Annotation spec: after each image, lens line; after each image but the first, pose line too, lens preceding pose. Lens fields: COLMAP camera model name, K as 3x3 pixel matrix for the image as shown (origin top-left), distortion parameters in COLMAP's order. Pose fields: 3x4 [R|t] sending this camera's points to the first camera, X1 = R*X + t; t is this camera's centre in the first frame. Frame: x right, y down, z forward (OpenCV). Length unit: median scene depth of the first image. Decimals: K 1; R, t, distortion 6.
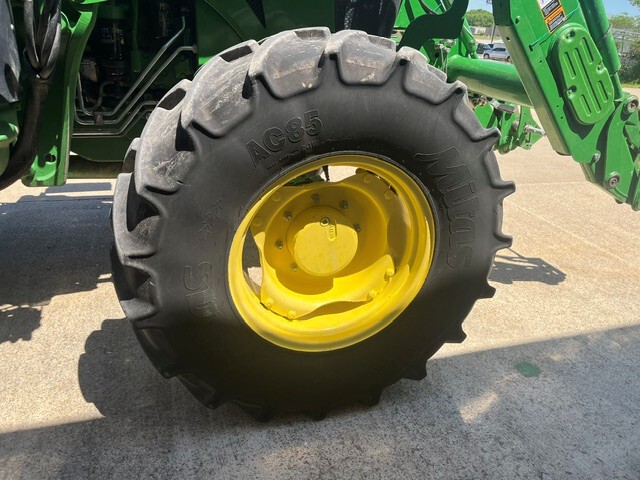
lens RADIAL K [[494.0, 0, 320.0], [0, 494.0, 240.0], [0, 0, 1]] dist [0.098511, -0.150241]
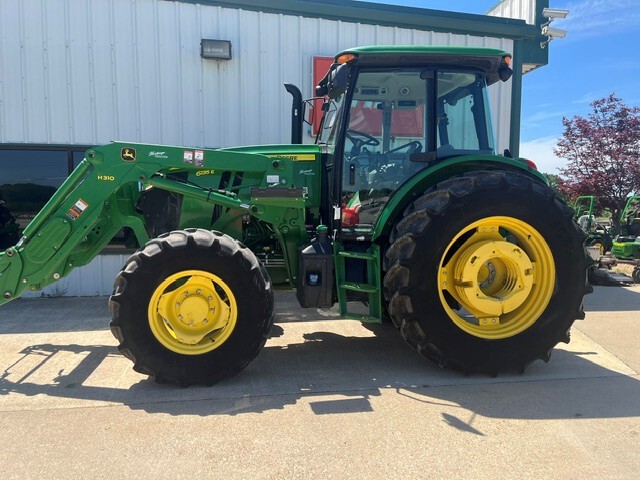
lens RADIAL K [[490.3, 0, 316.8], [0, 490.3, 238.2], [0, 0, 1]] dist [0.067702, -0.100297]
pose [[-0.982419, -0.092746, 0.162023, -1.321556], [-0.004151, 0.878509, 0.477708, -1.969539], [-0.186644, 0.468637, -0.863449, 3.901864]]
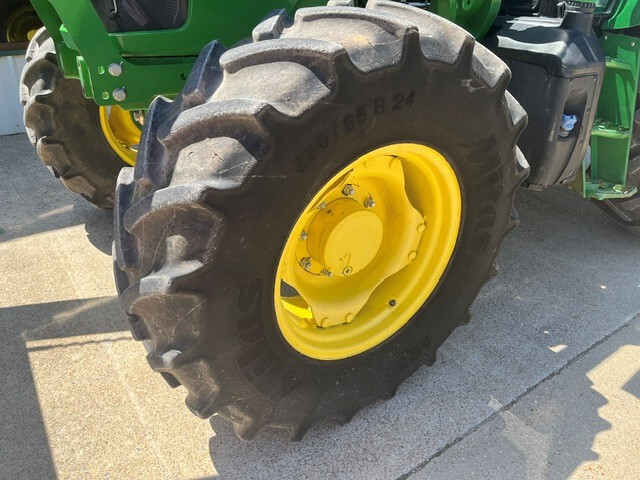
lens RADIAL K [[490.3, 0, 316.8], [0, 490.3, 238.2], [0, 0, 1]] dist [0.067702, -0.100297]
pose [[-0.956485, 0.038088, -0.289285, -0.016207], [-0.203234, 0.624425, 0.754181, -1.149251], [0.209362, 0.780156, -0.589512, 2.560857]]
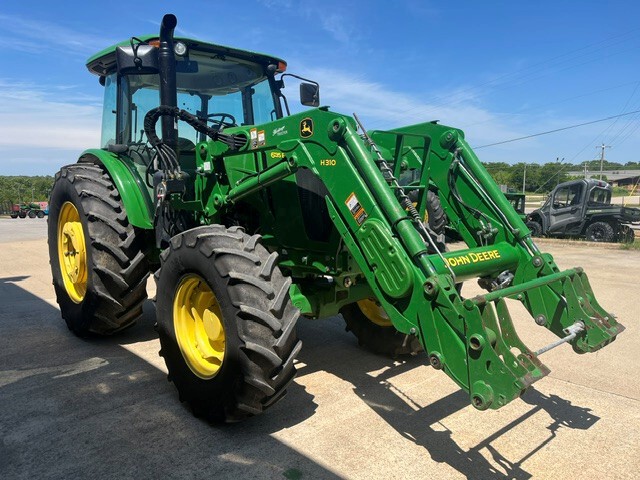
lens RADIAL K [[497.5, 0, 320.0], [0, 497.5, 240.0], [0, 0, 1]] dist [0.070132, -0.102793]
pose [[0.399313, 0.024709, -0.916482, 2.087472], [-0.335598, 0.934197, -0.121034, -0.210997], [0.853184, 0.355900, 0.381329, 0.483727]]
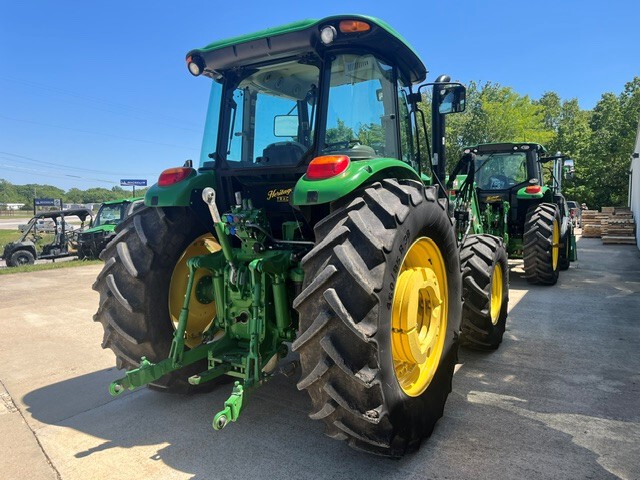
lens RADIAL K [[488.9, 0, 321.2], [0, 488.9, 222.9], [0, 0, 1]] dist [0.073388, -0.106332]
pose [[0.750104, -0.097345, 0.654116, -3.054098], [0.317665, 0.920560, -0.227283, -0.019509], [-0.580029, 0.378276, 0.721439, -0.987385]]
